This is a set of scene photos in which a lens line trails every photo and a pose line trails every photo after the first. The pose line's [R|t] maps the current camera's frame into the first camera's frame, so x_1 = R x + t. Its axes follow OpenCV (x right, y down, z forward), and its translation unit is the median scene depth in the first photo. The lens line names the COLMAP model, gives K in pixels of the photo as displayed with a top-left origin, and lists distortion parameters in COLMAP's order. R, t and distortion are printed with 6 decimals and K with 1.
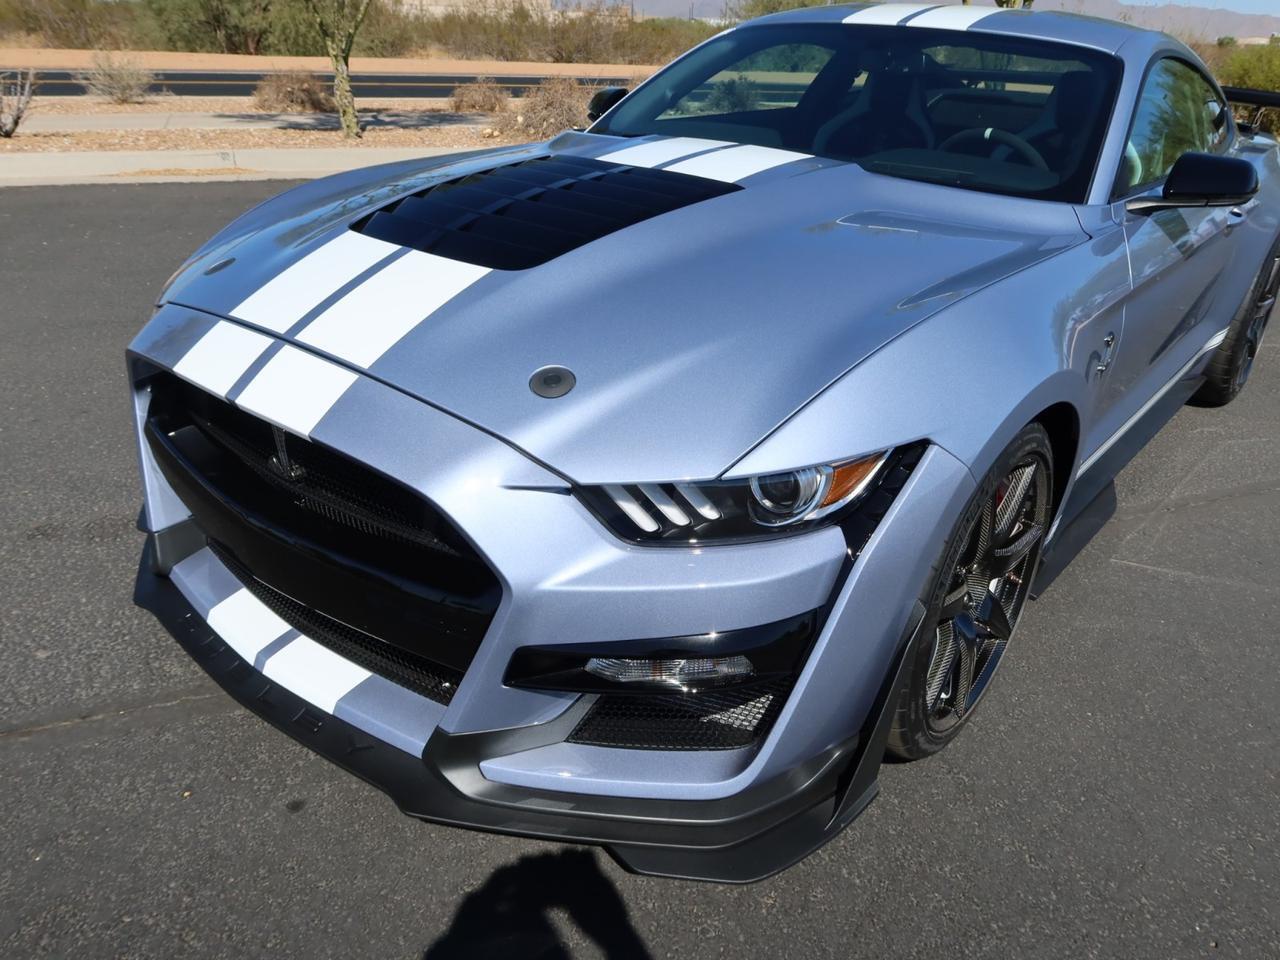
lens RADIAL K [[979.7, 0, 636.9], [0, 979.7, 478.6], [0, 0, 1]] dist [-0.014931, -0.004195]
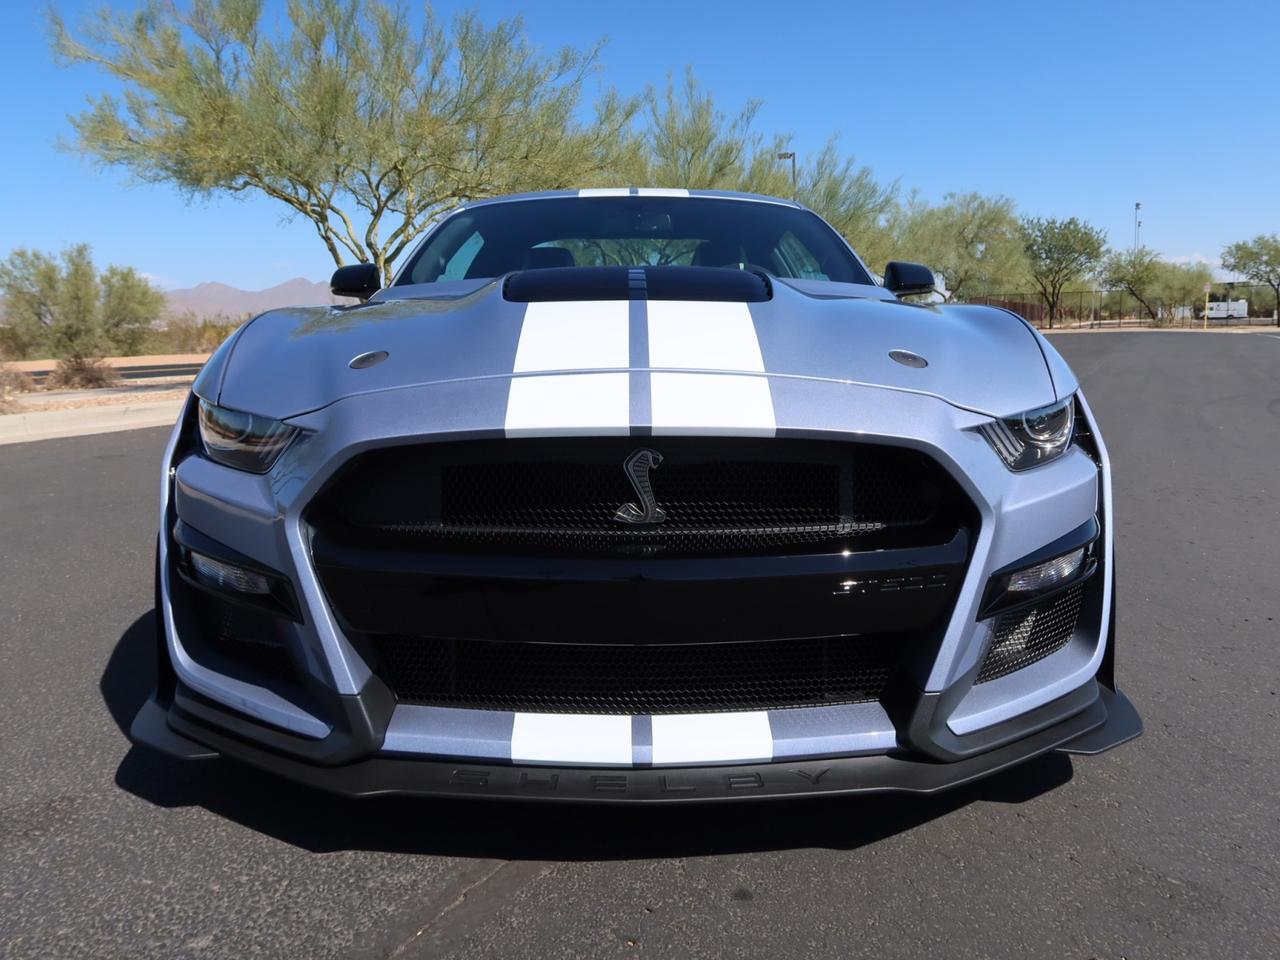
lens RADIAL K [[989.8, 0, 636.3], [0, 989.8, 479.7], [0, 0, 1]] dist [-0.025696, 0.001945]
pose [[0.766635, -0.149248, 0.624496, -0.872101], [0.309819, 0.937879, -0.156192, 0.094845], [-0.562391, 0.313223, 0.765251, 0.261910]]
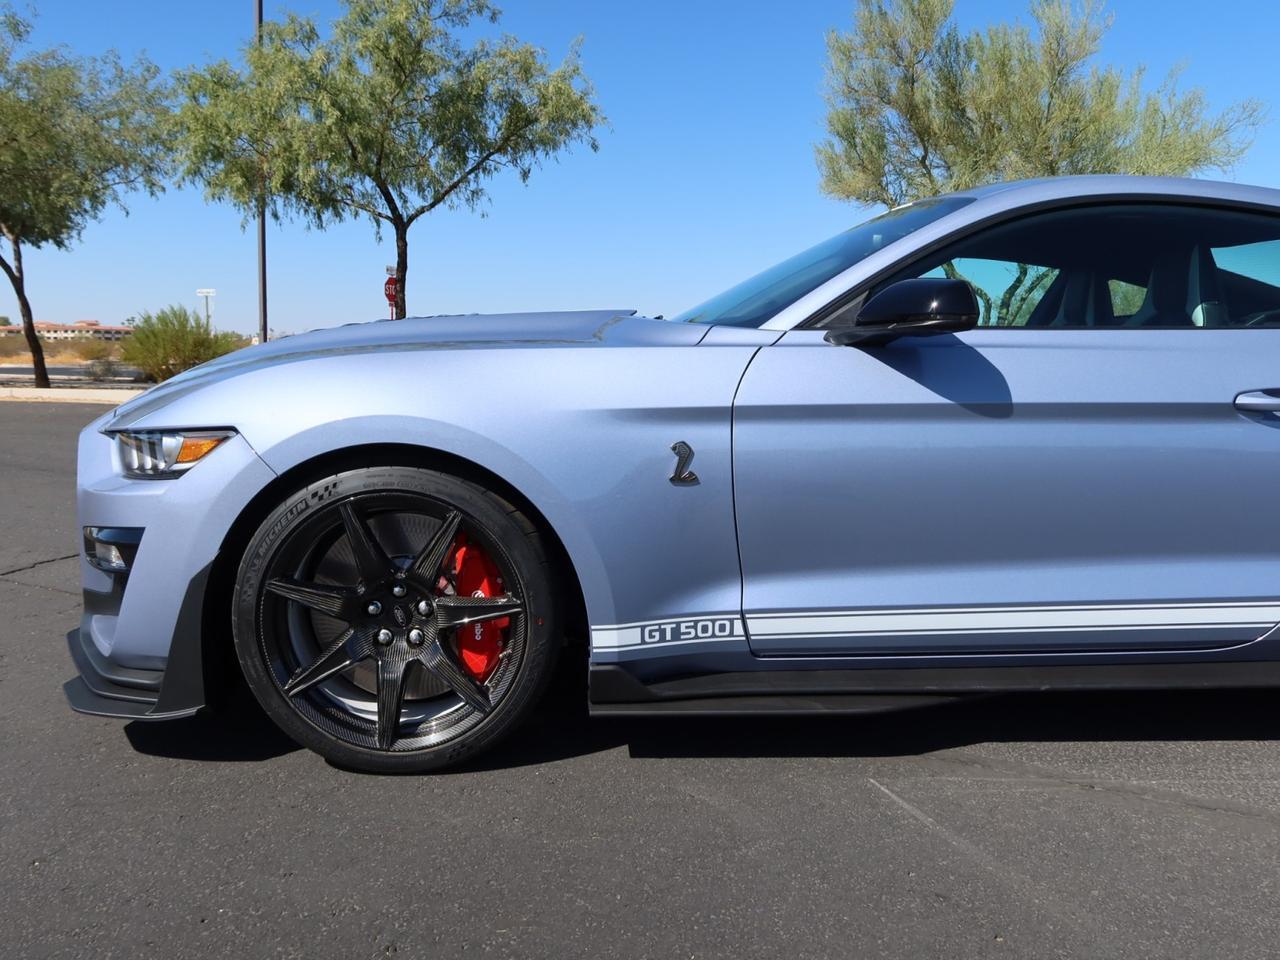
lens RADIAL K [[991.4, 0, 639.0], [0, 991.4, 474.7], [0, 0, 1]] dist [-0.028214, -0.005371]
pose [[0.661901, 0.066498, -0.746636, 1.391969], [-0.304058, 0.934251, -0.186343, 0.087150], [0.685154, 0.350361, 0.638601, 0.425280]]
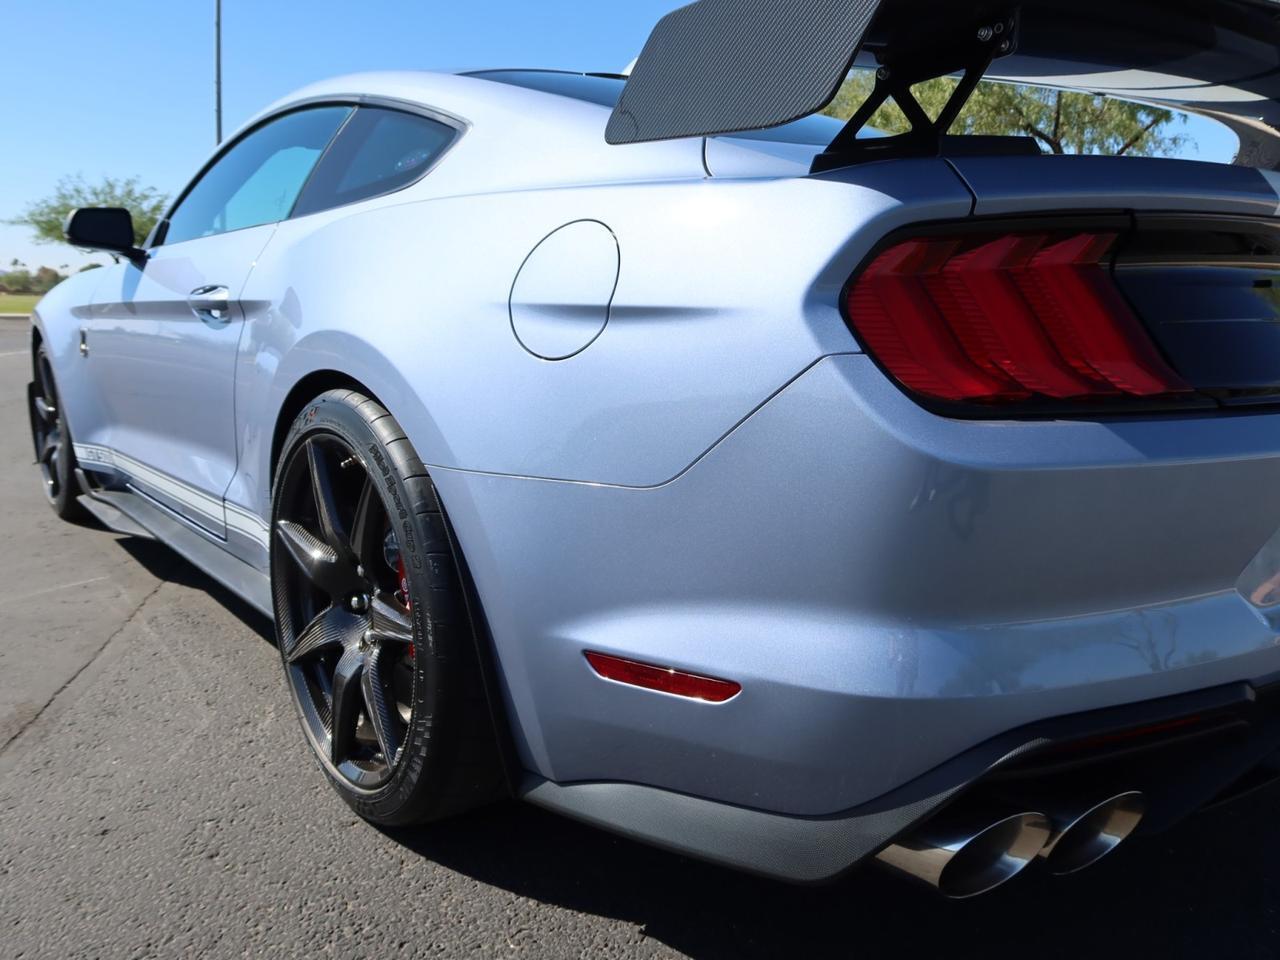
lens RADIAL K [[989.8, 0, 636.3], [0, 989.8, 479.7], [0, 0, 1]] dist [-0.025696, 0.001945]
pose [[-0.201920, 0.121320, -0.971859, 2.100140], [-0.441861, 0.874288, 0.200944, -0.725670], [0.874063, 0.470001, -0.122930, 2.371678]]
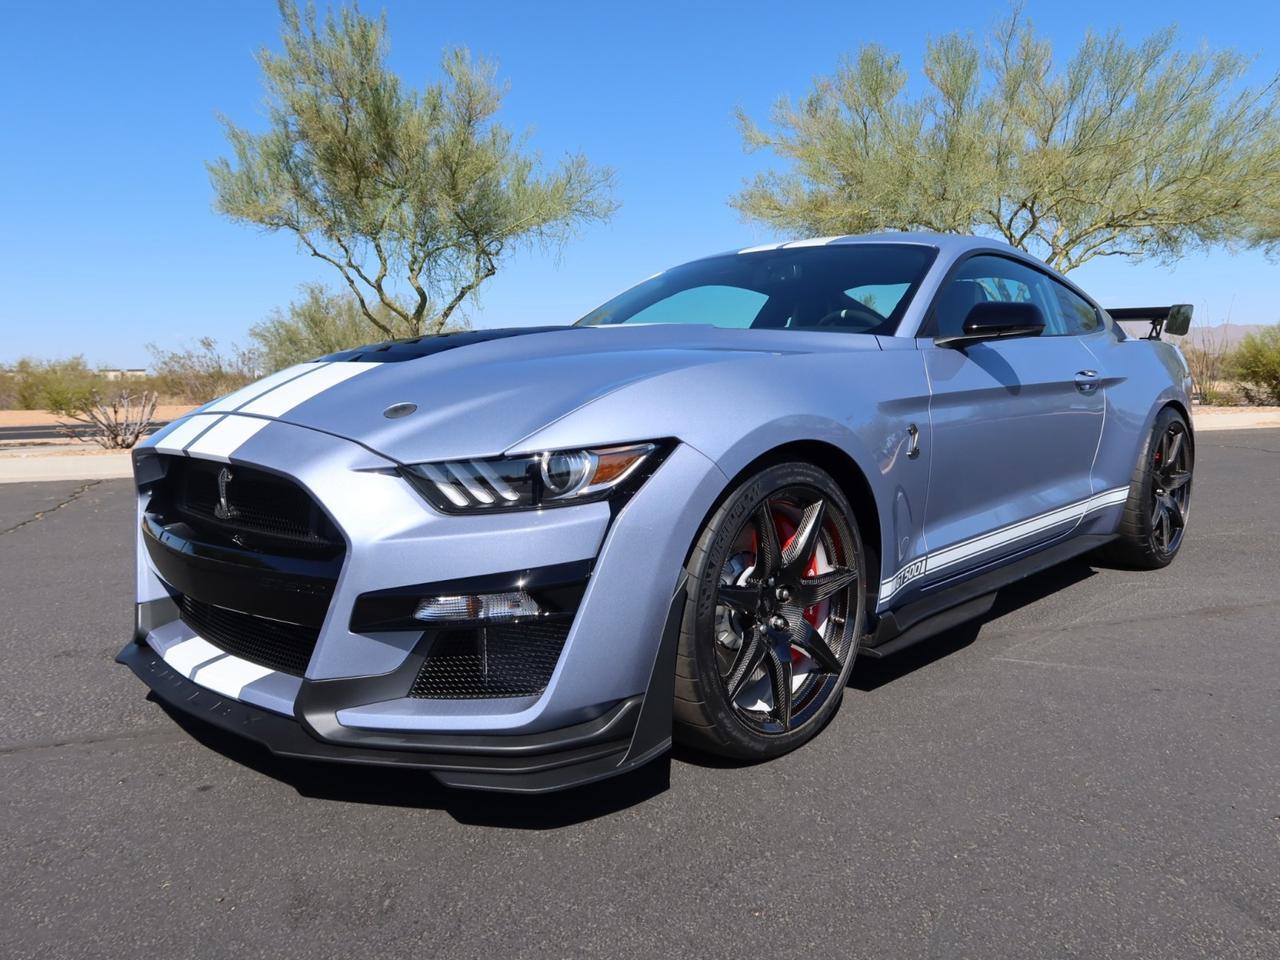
lens RADIAL K [[987.5, 0, 636.8], [0, 987.5, 477.1], [0, 0, 1]] dist [-0.026381, 0.004736]
pose [[0.995154, -0.047706, -0.085978, 0.290051], [0.017180, 0.945326, -0.325675, 0.360416], [0.096814, 0.322620, 0.941565, -0.200098]]
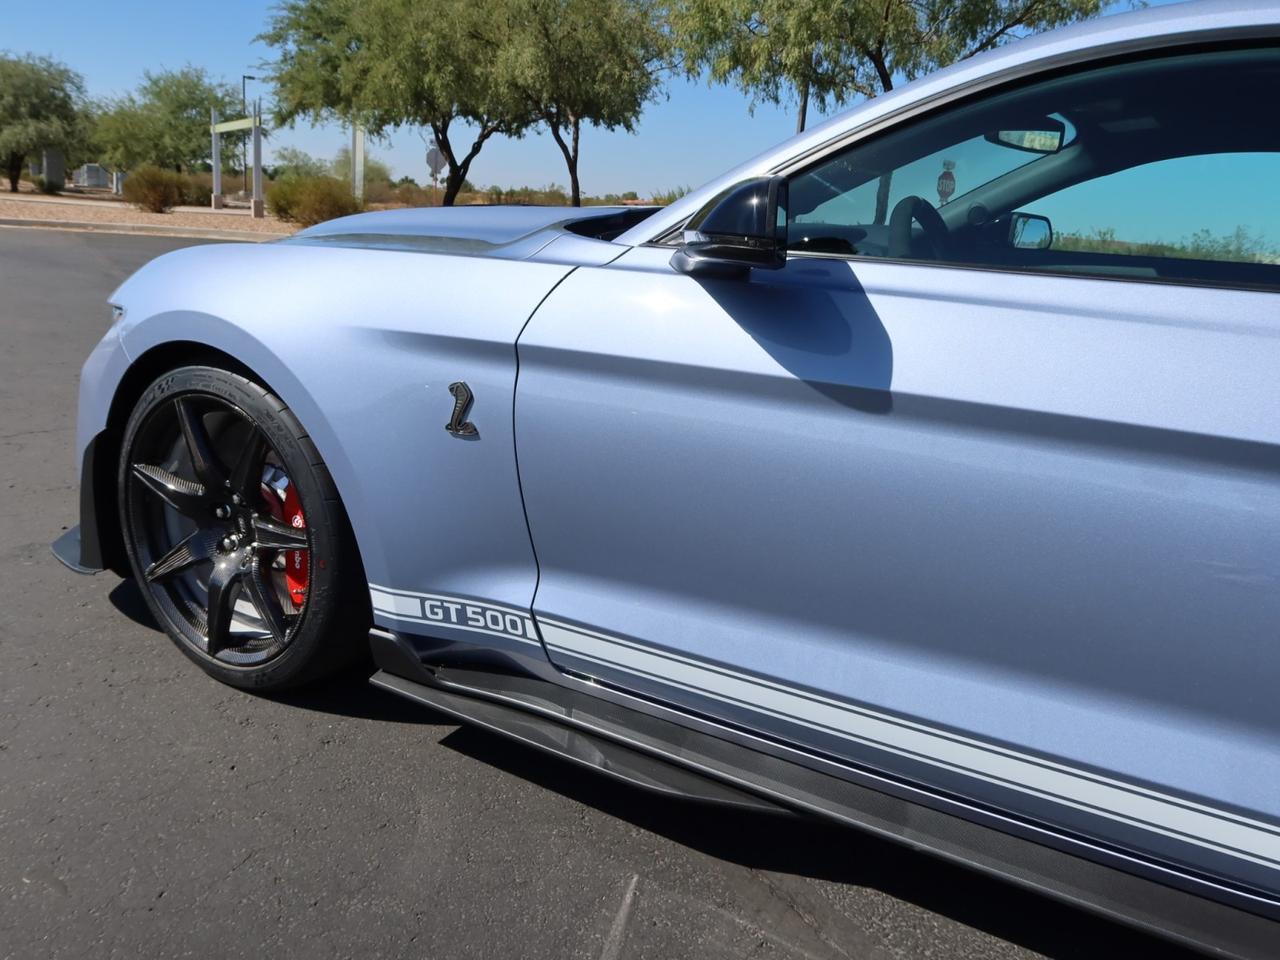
lens RADIAL K [[991.4, 0, 639.0], [0, 991.4, 474.7], [0, 0, 1]] dist [-0.028214, -0.005371]
pose [[0.160406, 0.225561, -0.960933, 1.467909], [-0.471943, 0.872573, 0.126040, -0.289872], [0.866914, 0.433288, 0.246418, 1.127857]]
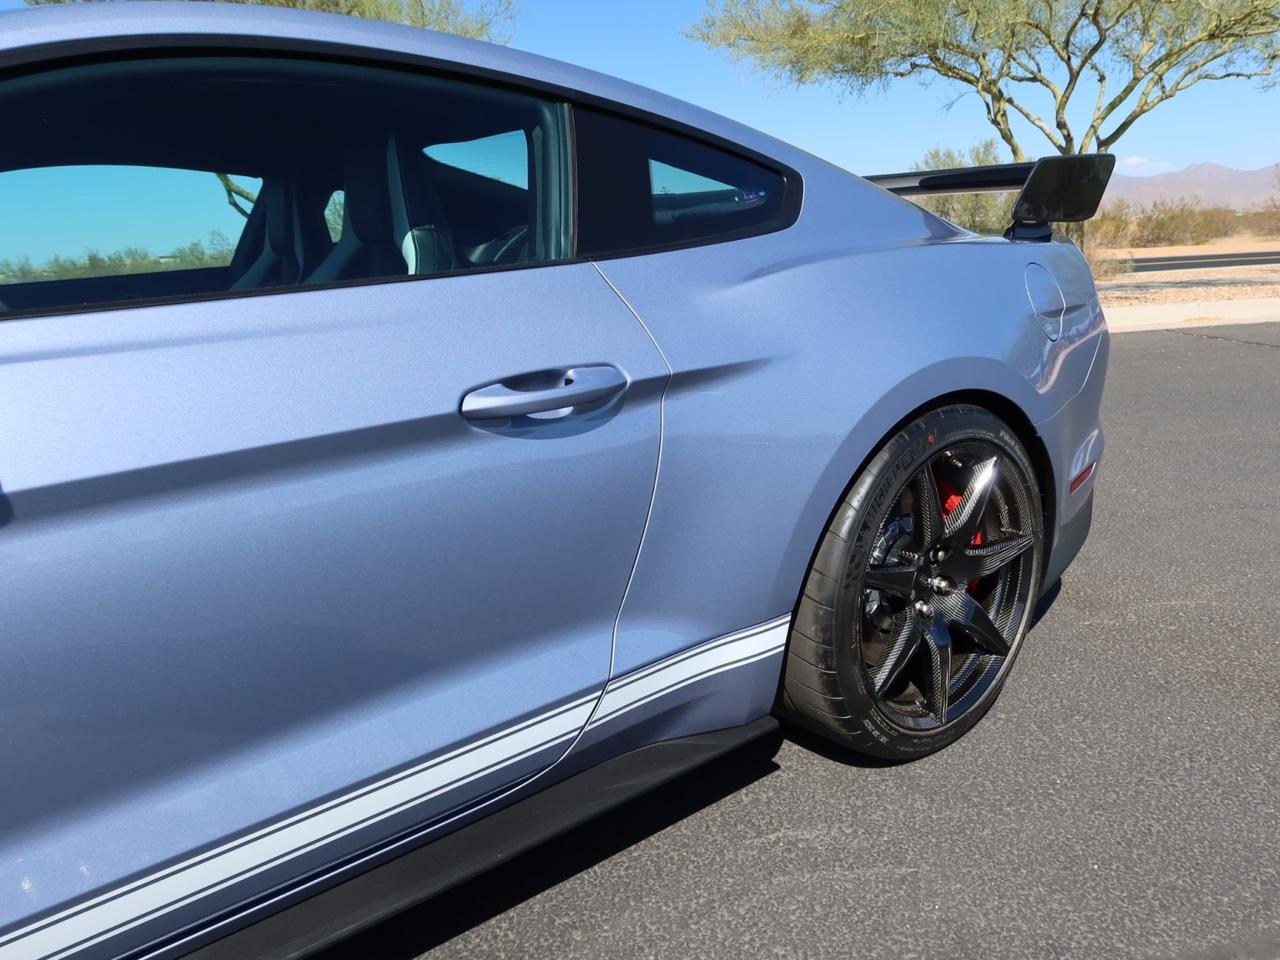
lens RADIAL K [[989.6, 0, 636.9], [0, 989.6, 470.4], [0, 0, 1]] dist [-0.031162, 0.003457]
pose [[0.973294, -0.039163, -0.226198, 1.252339], [-0.008074, 0.978892, -0.204221, -0.247832], [0.229421, 0.200593, 0.952433, 1.013412]]
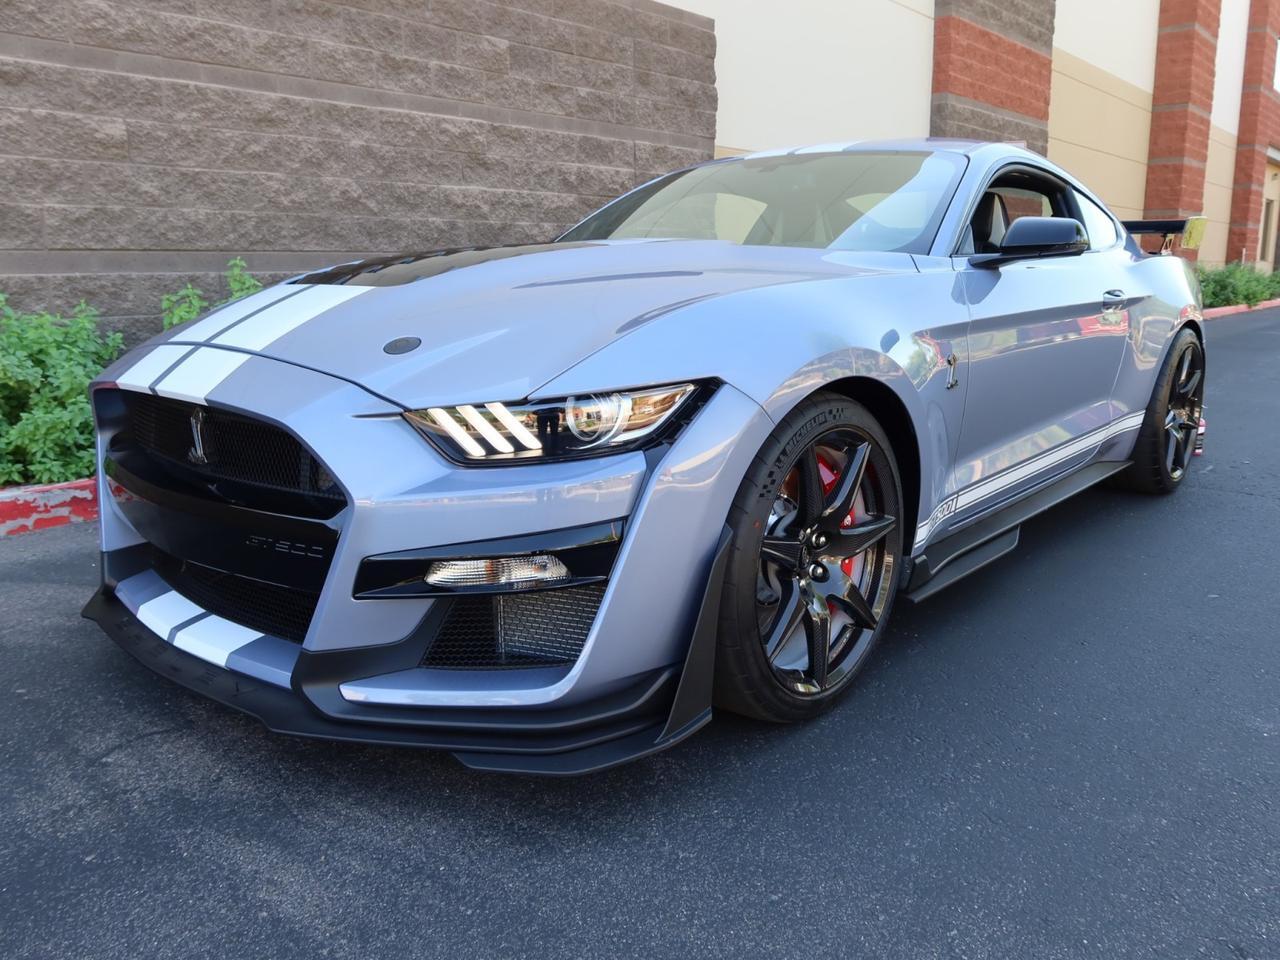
lens RADIAL K [[987.5, 0, 636.8], [0, 987.5, 477.1], [0, 0, 1]] dist [-0.026381, 0.004736]
pose [[0.997766, -0.043058, -0.051082, 0.208160], [0.030017, 0.972012, -0.233005, 0.282609], [0.059685, 0.230951, 0.971133, -0.103251]]
